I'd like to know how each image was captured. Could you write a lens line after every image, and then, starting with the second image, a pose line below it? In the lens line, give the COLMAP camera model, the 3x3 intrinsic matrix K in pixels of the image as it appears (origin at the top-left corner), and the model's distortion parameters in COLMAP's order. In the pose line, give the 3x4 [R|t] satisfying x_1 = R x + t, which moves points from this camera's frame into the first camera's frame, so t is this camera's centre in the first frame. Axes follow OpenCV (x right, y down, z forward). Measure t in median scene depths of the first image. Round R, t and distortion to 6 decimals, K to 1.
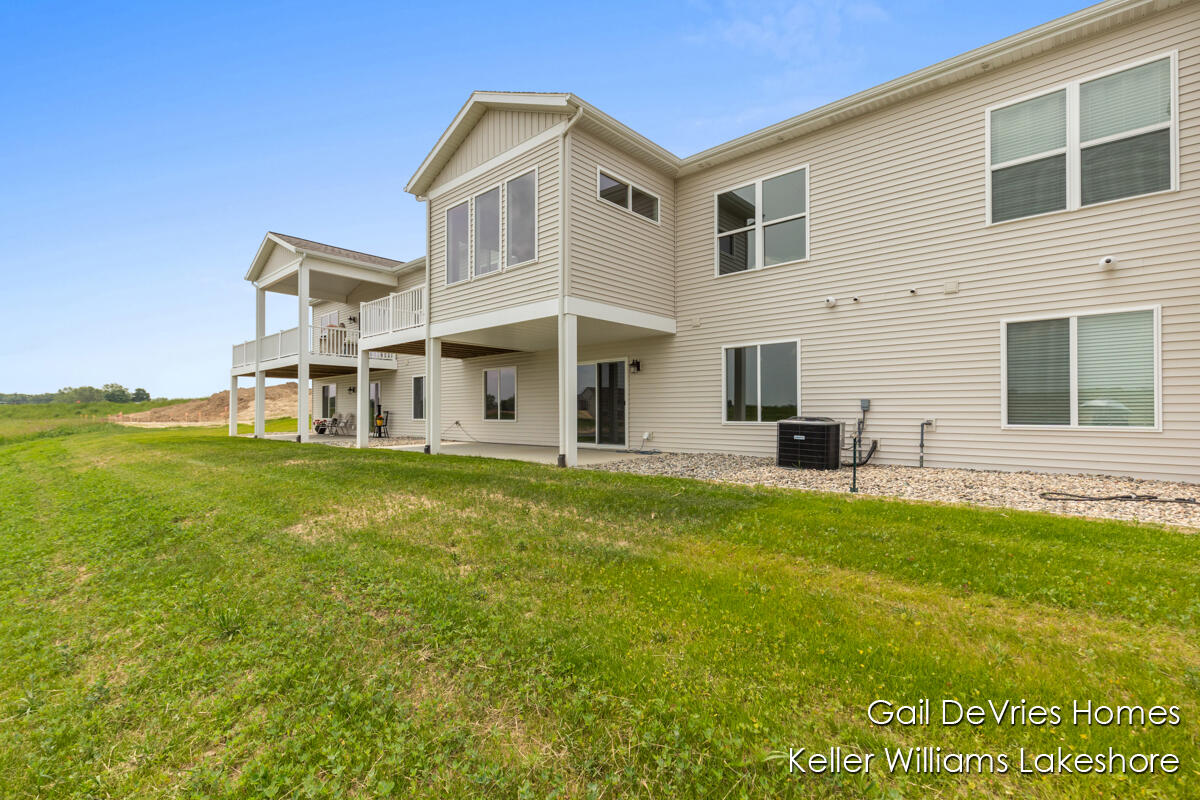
lens RADIAL K [[536.2, 0, 601.4], [0, 536.2, 402.2], [0, 0, 1]] dist [-0.001148, 0.000941]
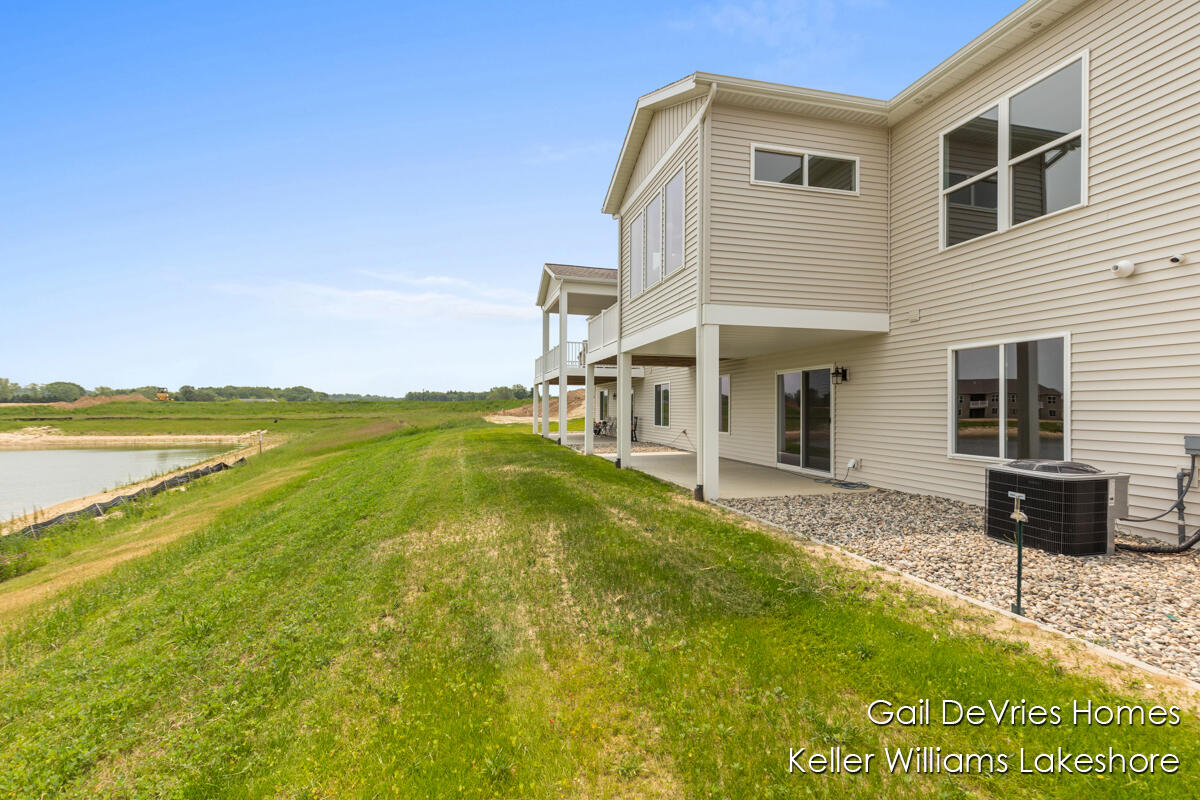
lens RADIAL K [[536.2, 0, 597.7], [0, 536.2, 399.8], [0, 0, 1]] dist [-0.001148, 0.000941]
pose [[0.831019, -0.000940, -0.556243, 0.226481], [0.003312, 0.999989, 0.003259, -0.037306], [0.556234, -0.004551, 0.831013, 0.145556]]
